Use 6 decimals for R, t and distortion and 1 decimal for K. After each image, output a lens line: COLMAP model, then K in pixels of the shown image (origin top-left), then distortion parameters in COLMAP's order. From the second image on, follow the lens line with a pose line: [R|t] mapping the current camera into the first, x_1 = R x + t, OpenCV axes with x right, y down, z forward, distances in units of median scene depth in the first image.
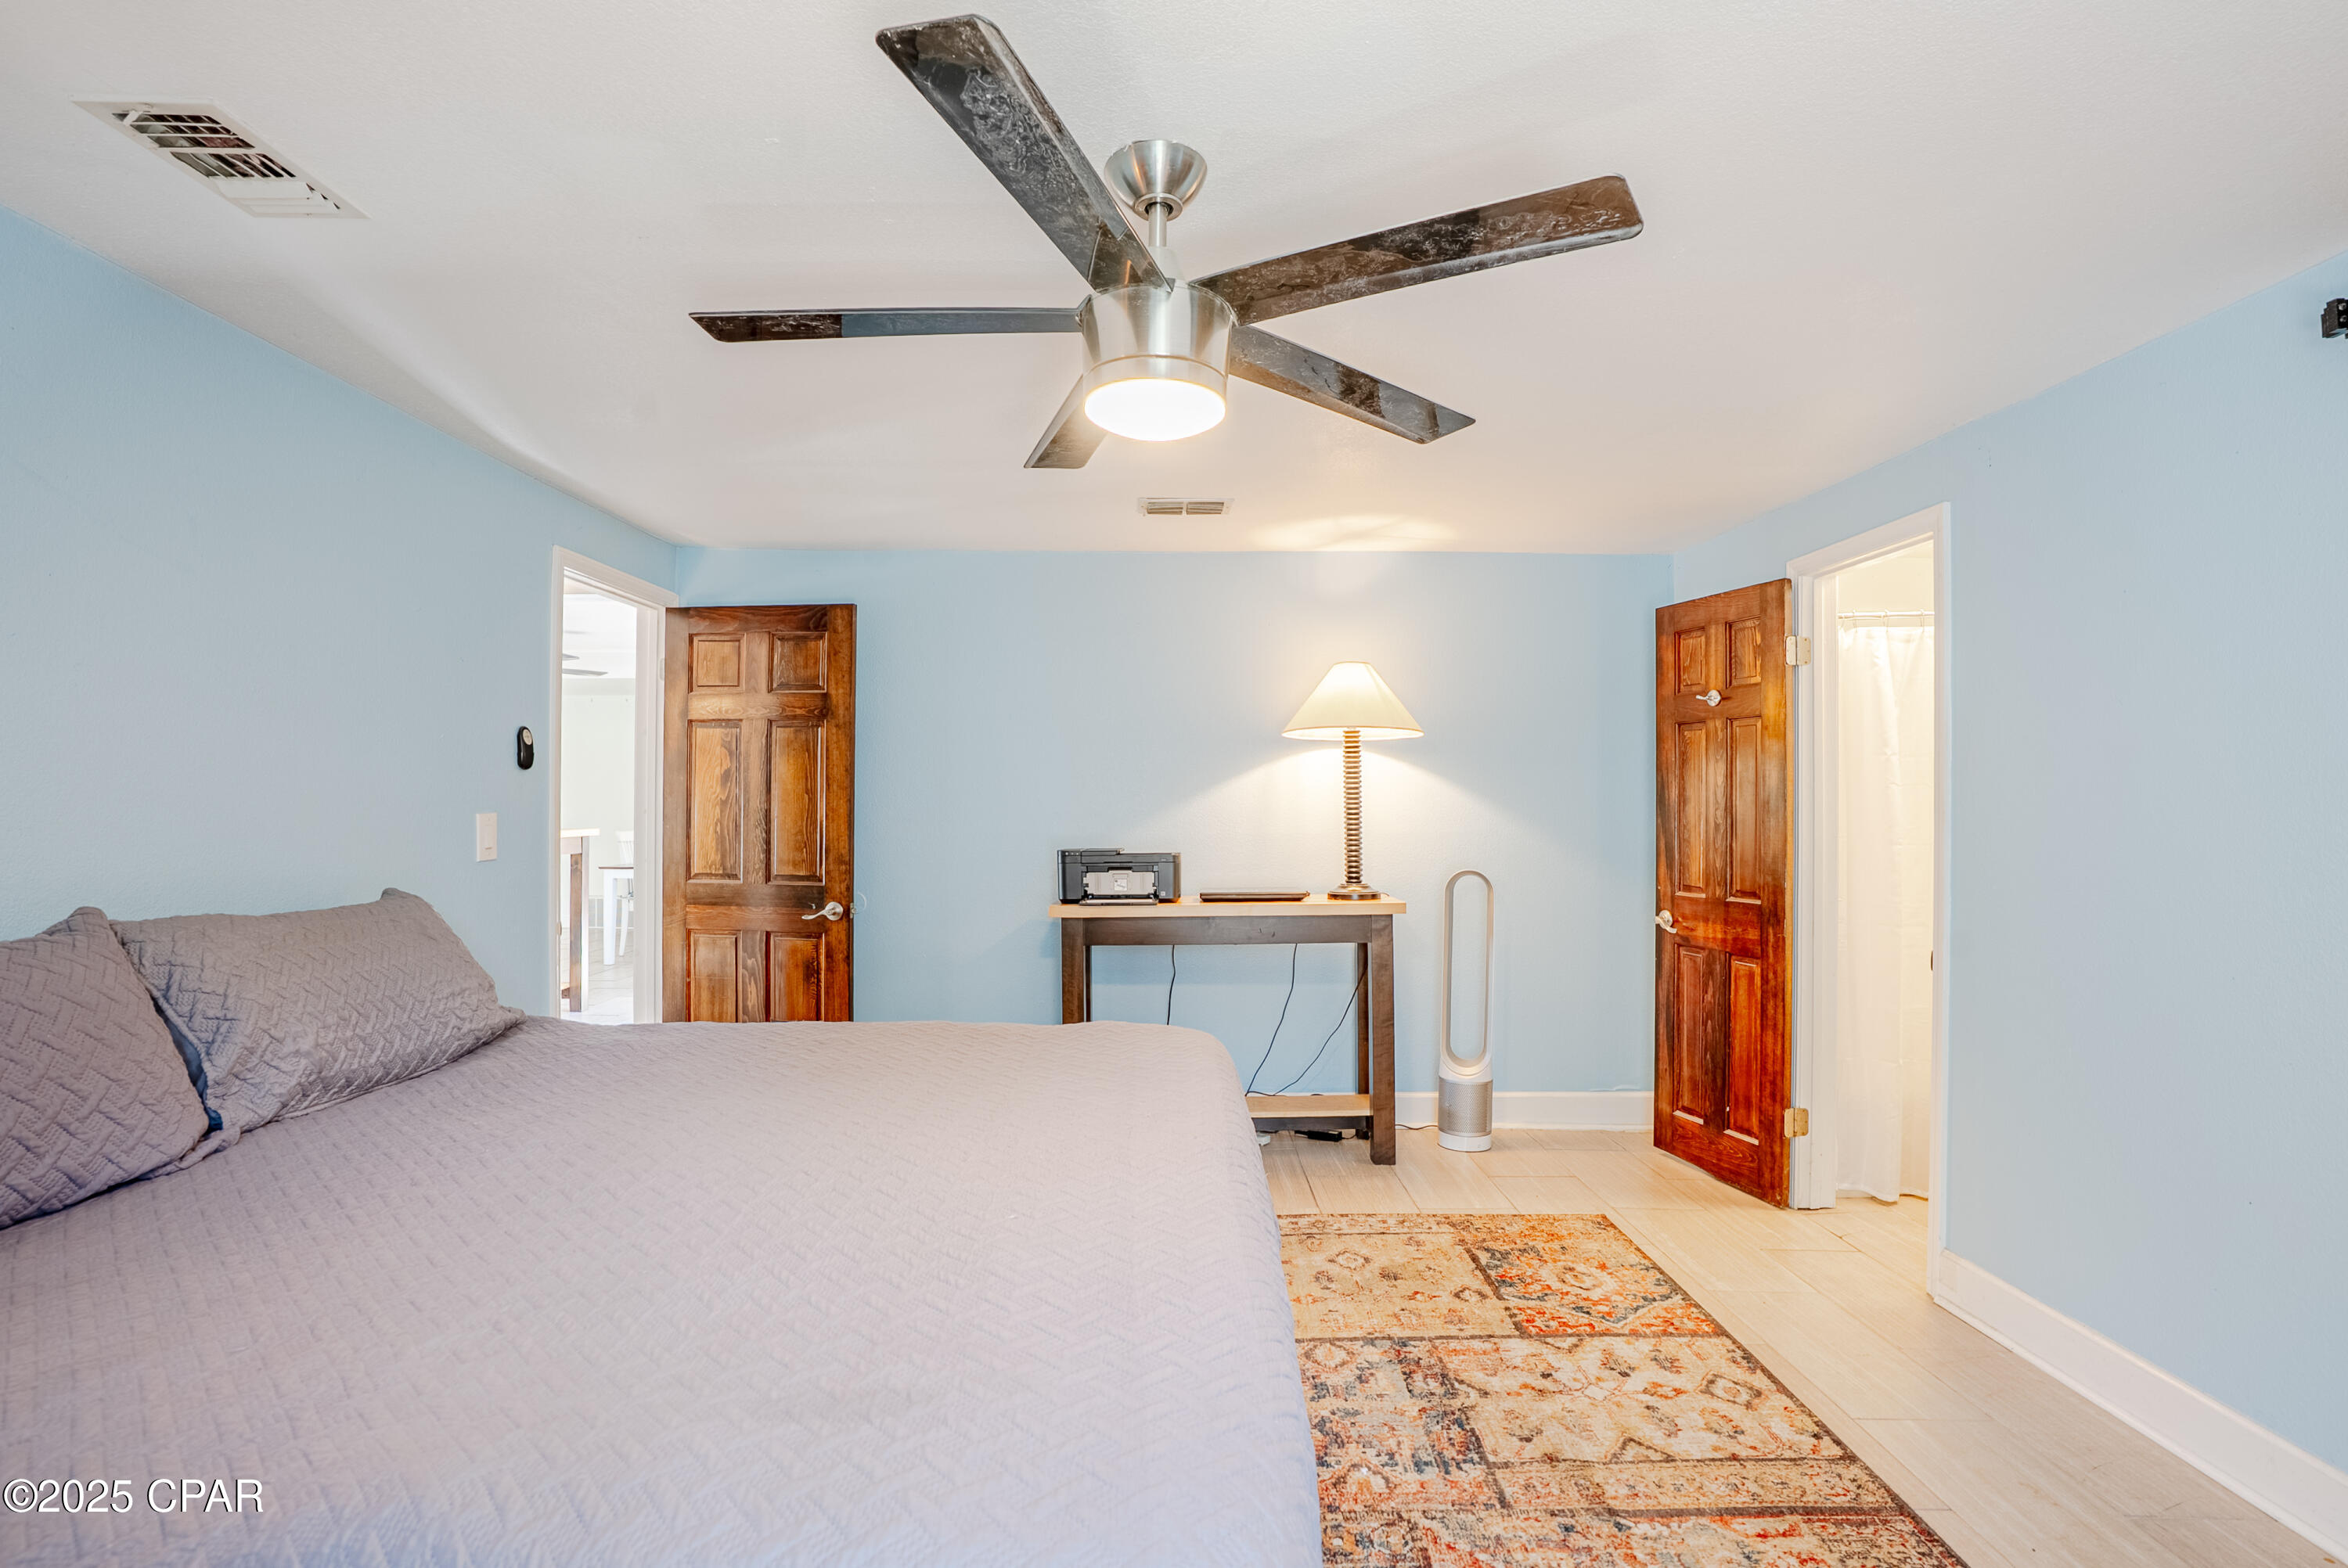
lens RADIAL K [[1113.1, 0, 1174.0], [0, 1113.1, 784.0], [0, 0, 1]] dist [-0.106843, 0.048445]
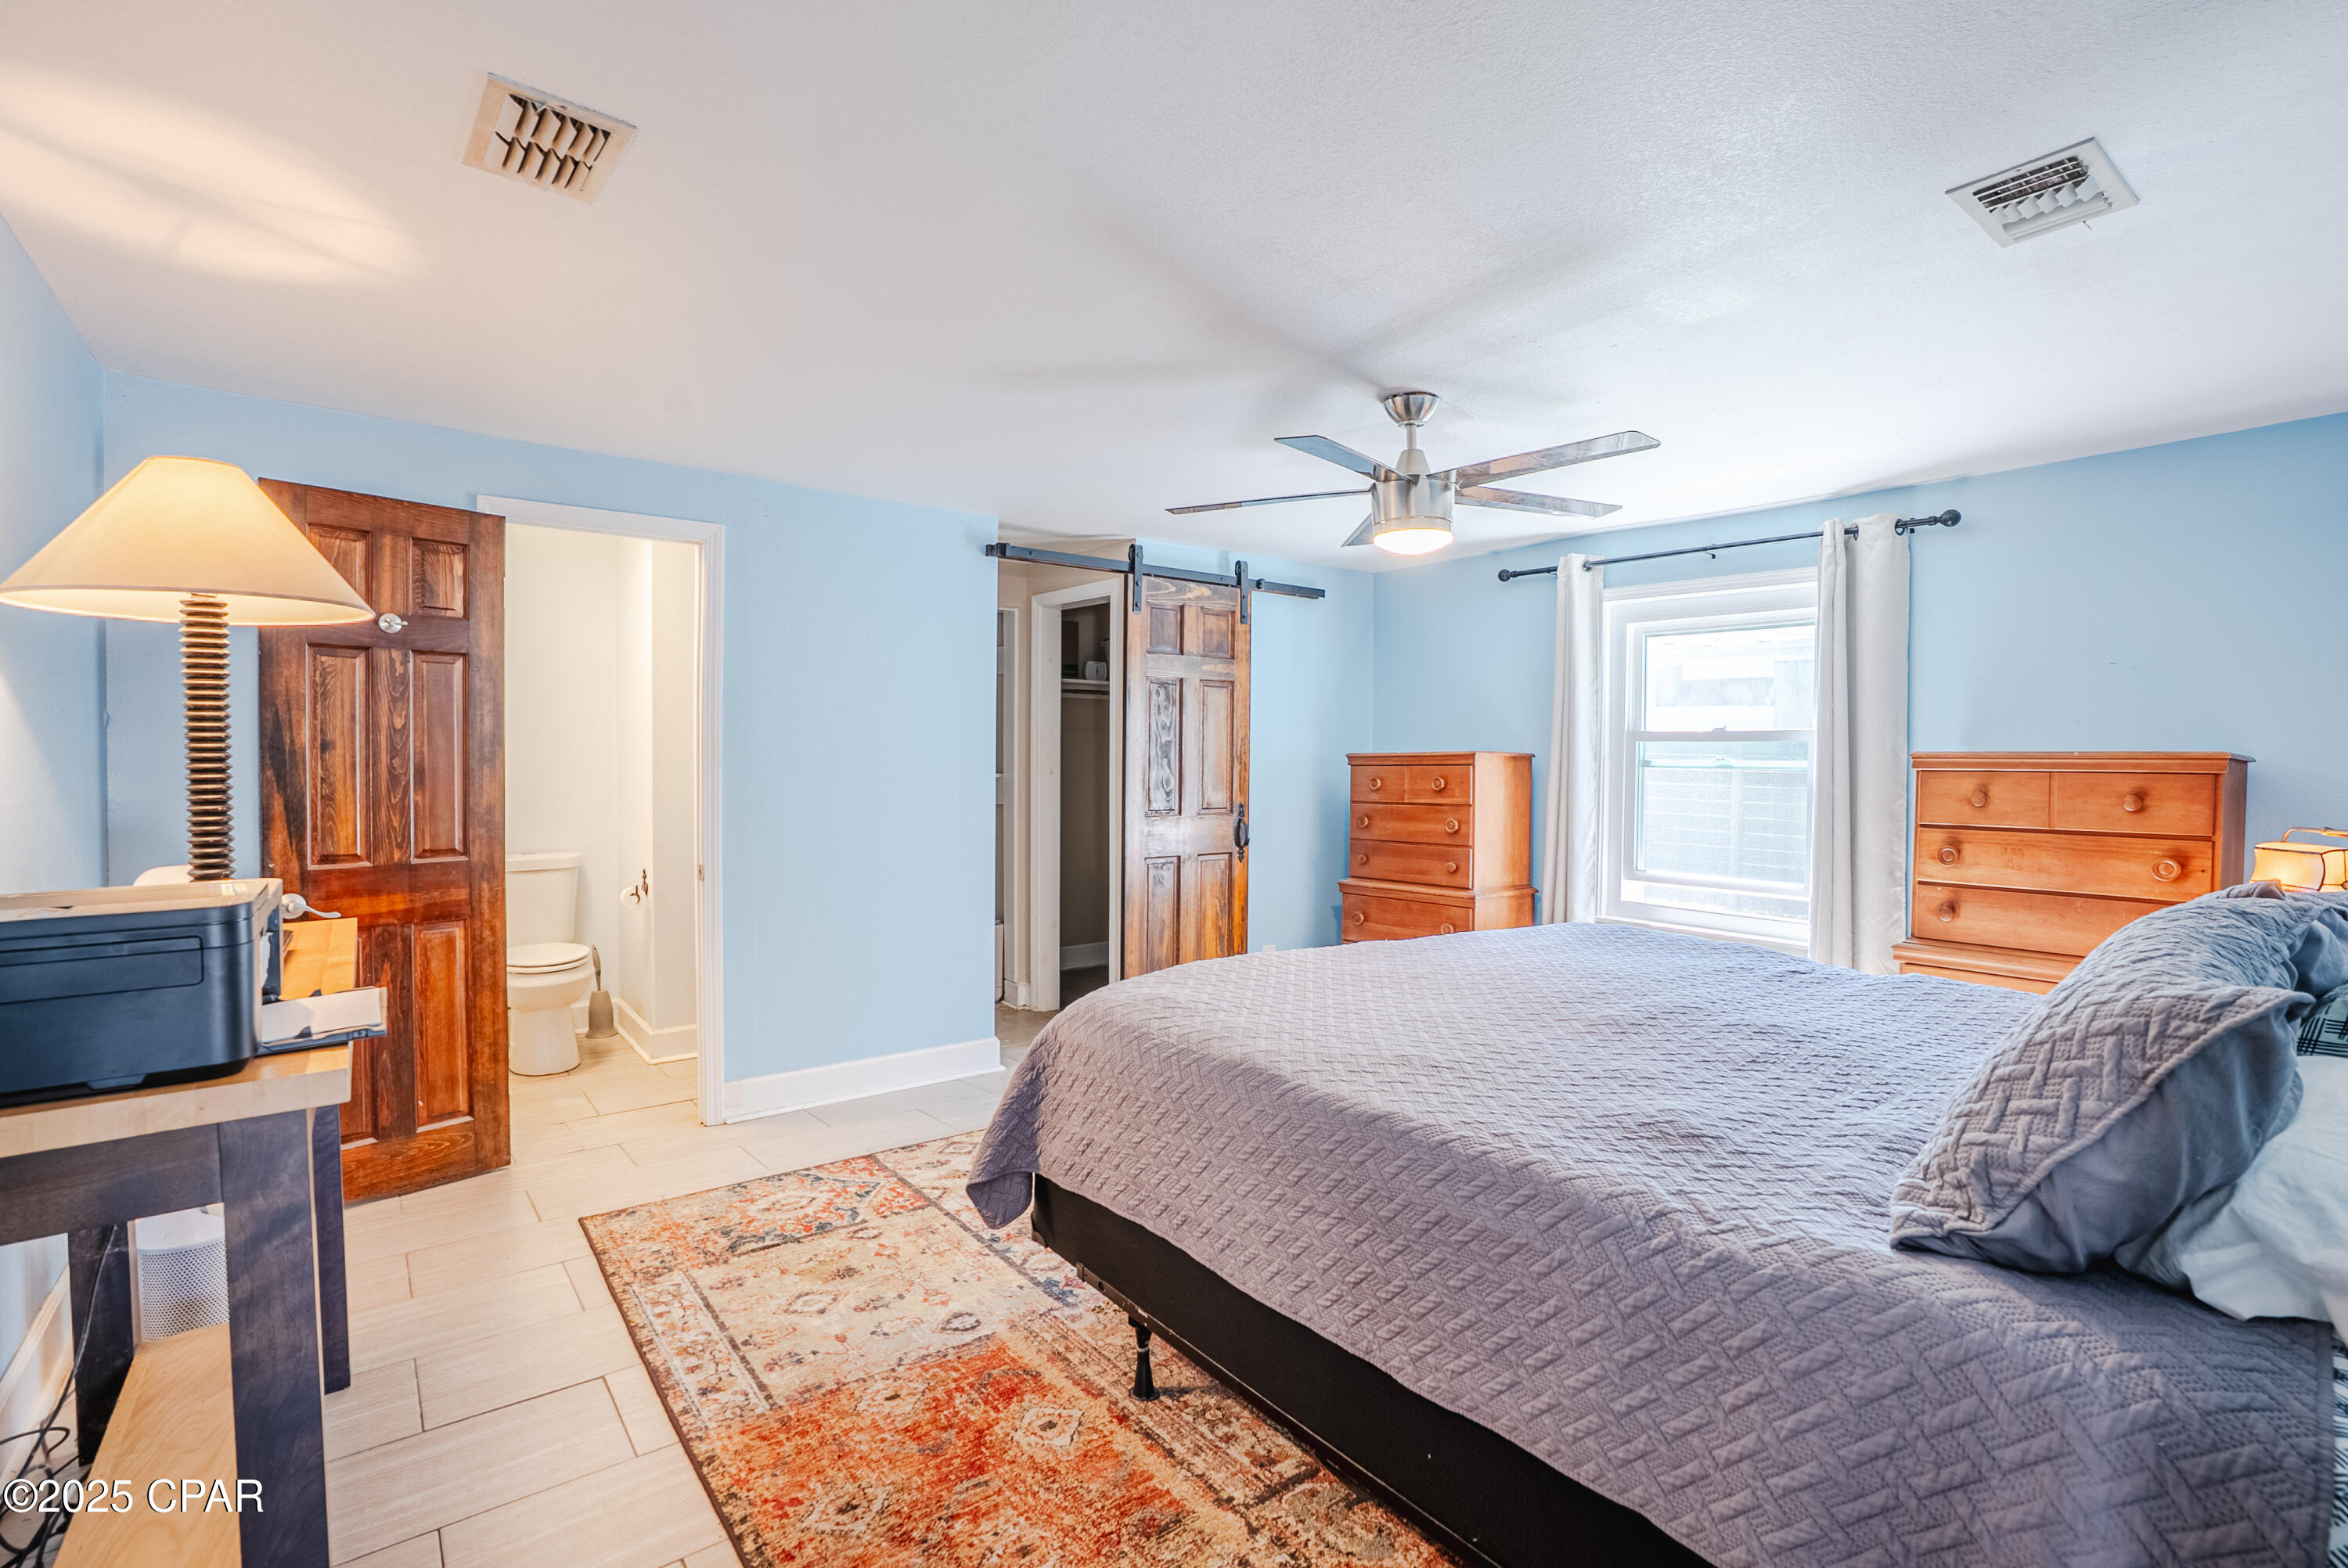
lens RADIAL K [[1113.1, 0, 1174.0], [0, 1113.1, 784.0], [0, 0, 1]] dist [-0.106843, 0.048445]
pose [[-0.616018, -0.026115, 0.787299, -0.599120], [-0.020336, 0.999644, 0.017247, 0.020061], [-0.787470, -0.005386, -0.616330, 1.197368]]
